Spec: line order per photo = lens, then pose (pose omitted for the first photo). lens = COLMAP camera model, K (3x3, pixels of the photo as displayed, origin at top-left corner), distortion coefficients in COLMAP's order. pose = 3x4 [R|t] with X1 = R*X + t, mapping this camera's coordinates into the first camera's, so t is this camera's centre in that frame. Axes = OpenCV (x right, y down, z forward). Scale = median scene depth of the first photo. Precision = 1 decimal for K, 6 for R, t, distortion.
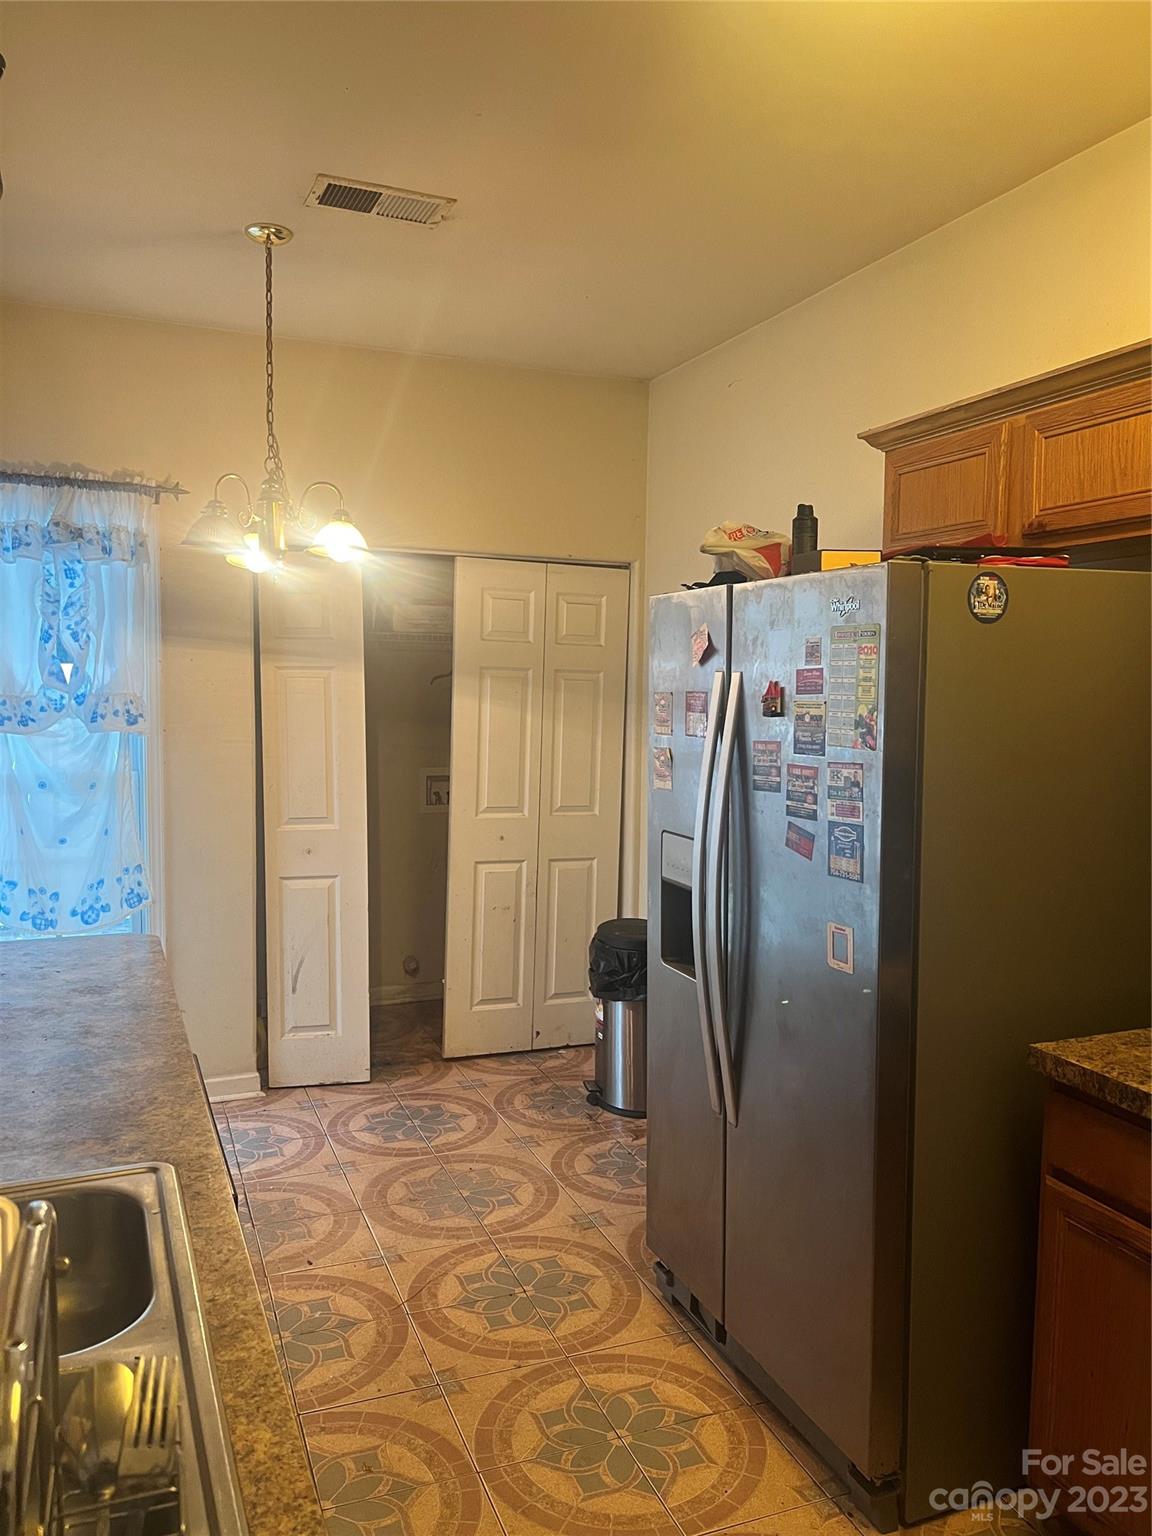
lens RADIAL K [[1138.1, 0, 574.4], [0, 1138.1, 782.5], [0, 0, 1]] dist [0.047607, -0.068188]
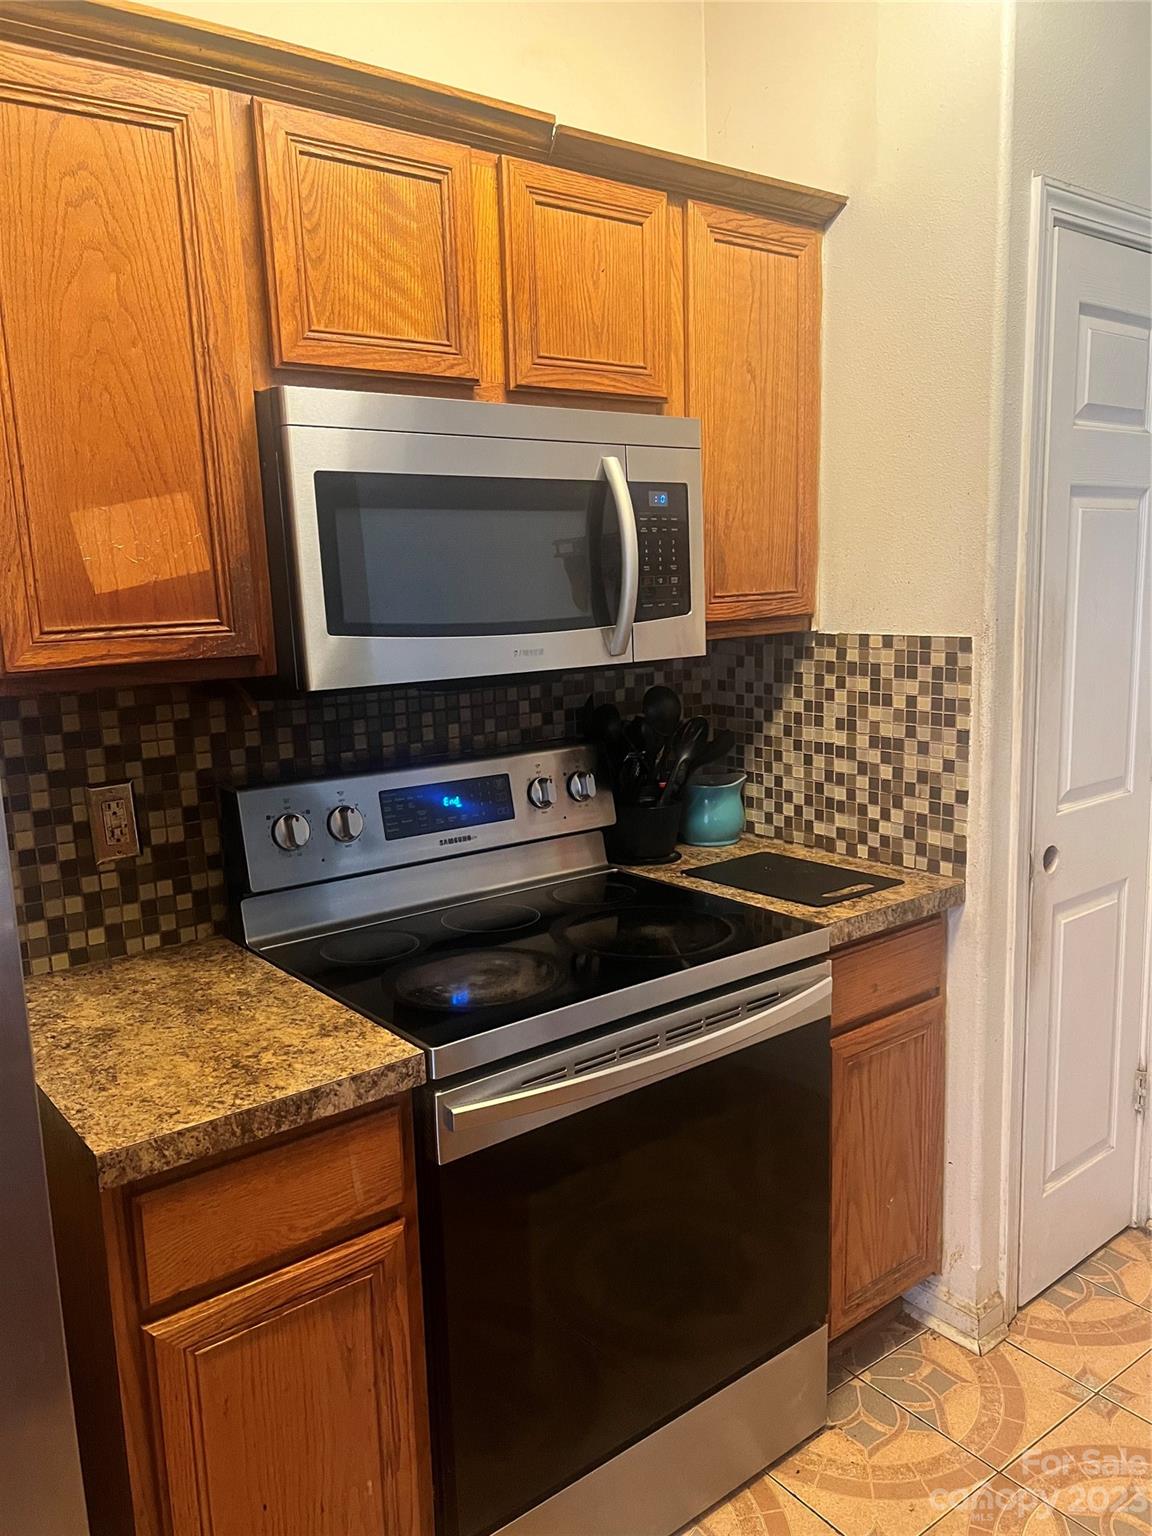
lens RADIAL K [[1138.1, 0, 574.4], [0, 1138.1, 782.5], [0, 0, 1]] dist [0.047607, -0.068188]
pose [[-0.251378, -0.167300, 0.953320, -0.203031], [0.117940, 0.972314, 0.201733, -0.051068], [-0.960677, 0.163145, -0.224687, 0.853398]]
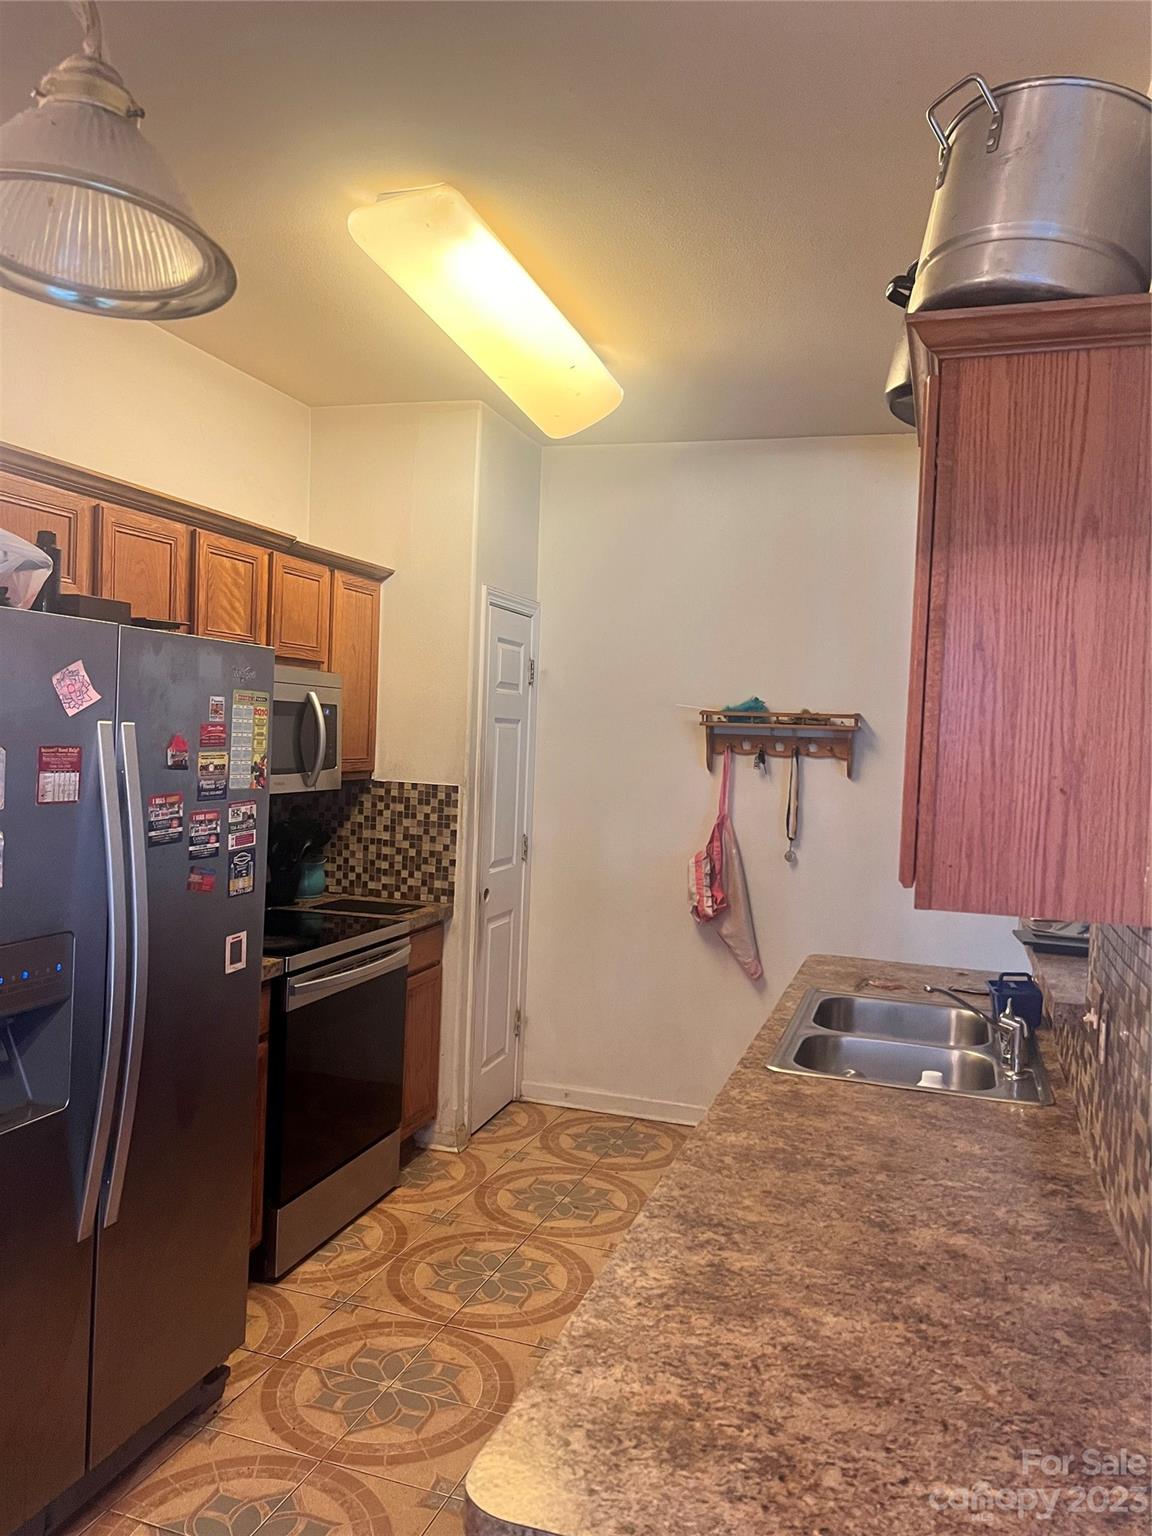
lens RADIAL K [[1138.1, 0, 574.4], [0, 1138.1, 782.5], [0, 0, 1]] dist [0.047607, -0.068188]
pose [[-0.749455, -0.066437, 0.658713, -0.838586], [0.013821, 0.993165, 0.115894, -0.174428], [-0.661911, 0.095962, -0.743415, 1.665542]]
